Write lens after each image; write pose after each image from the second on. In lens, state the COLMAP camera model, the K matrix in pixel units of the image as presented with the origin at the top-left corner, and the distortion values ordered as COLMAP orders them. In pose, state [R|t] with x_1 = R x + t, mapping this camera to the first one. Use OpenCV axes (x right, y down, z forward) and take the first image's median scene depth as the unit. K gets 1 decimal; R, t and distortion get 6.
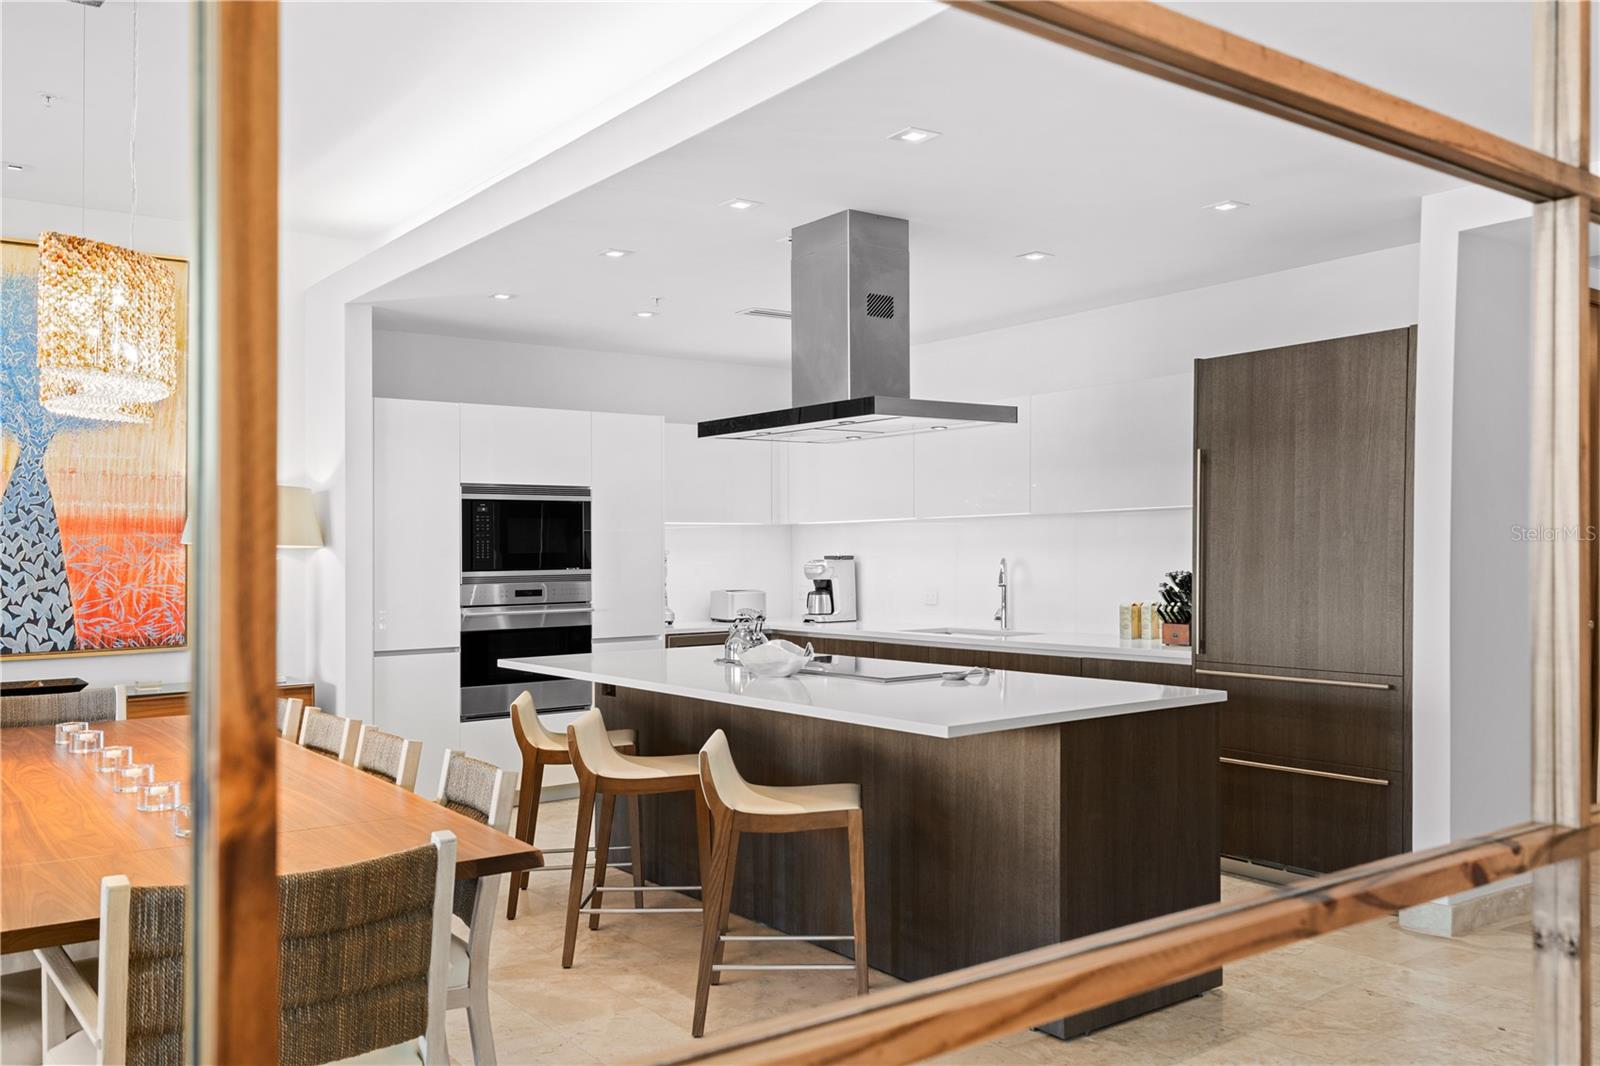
lens RADIAL K [[1345.9, 0, 806.3], [0, 1345.9, 539.2], [0, 0, 1]] dist [-0.002849, -0.001405]
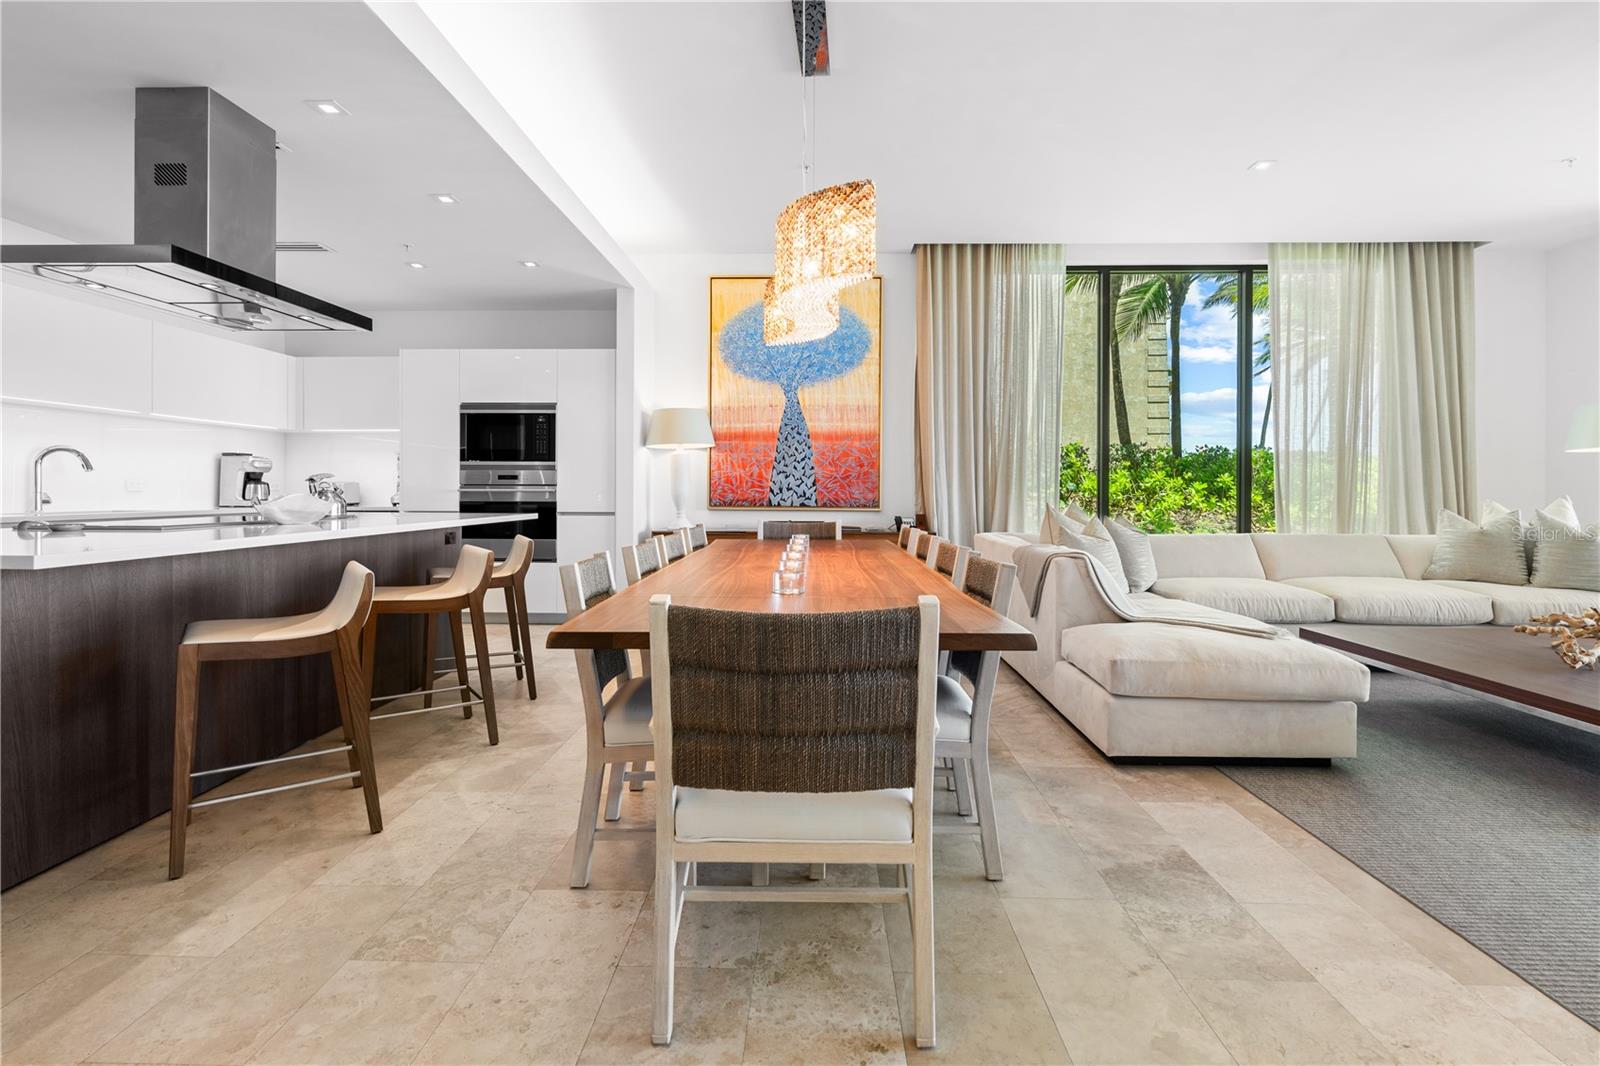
lens RADIAL K [[737.5, 0, 797.8], [0, 737.5, 493.7], [0, 0, 1]] dist [-0.001705, 0.001283]
pose [[0.762253, 0.017819, -0.647034, 0.559325], [-0.008763, 0.999813, 0.017210, 0.042369], [0.647220, -0.007449, 0.762267, 0.612776]]
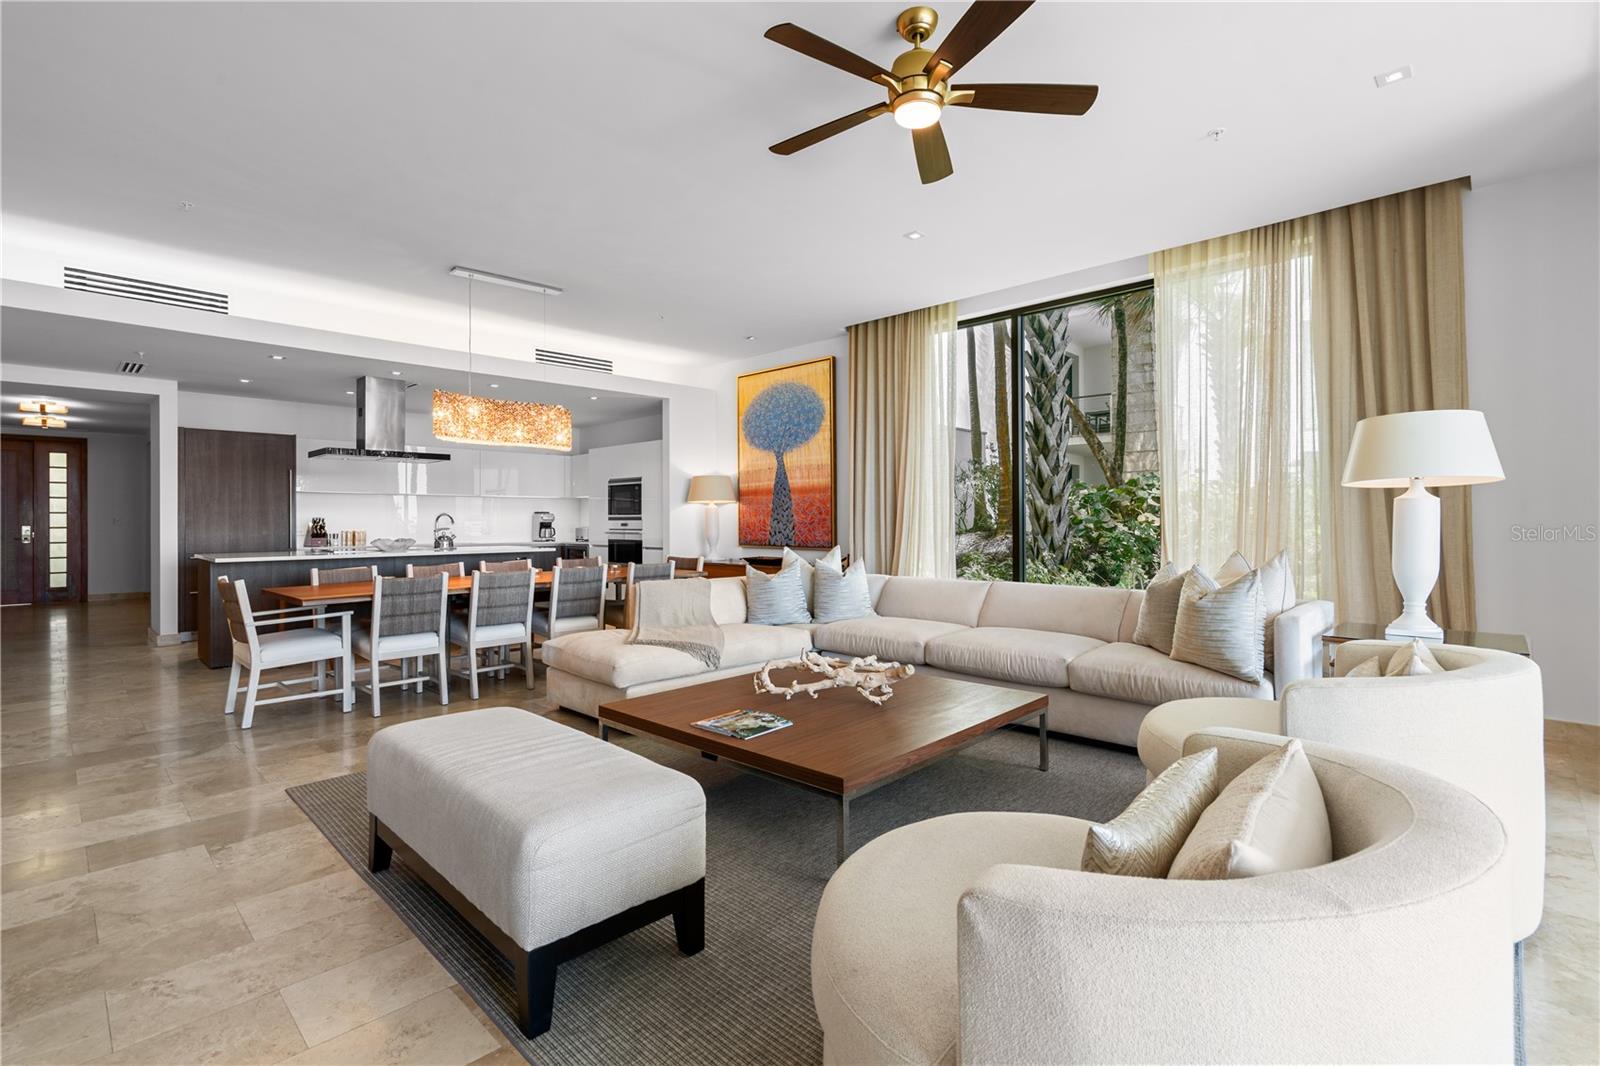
lens RADIAL K [[742.2, 0, 795.0], [0, 742.2, 519.2], [0, 0, 1]] dist [0.003858, 0.001410]
pose [[0.115543, 0.009558, -0.993257, 1.124687], [0.007194, 0.999919, 0.010459, 0.019834], [0.993276, -0.008354, 0.115465, 1.174064]]
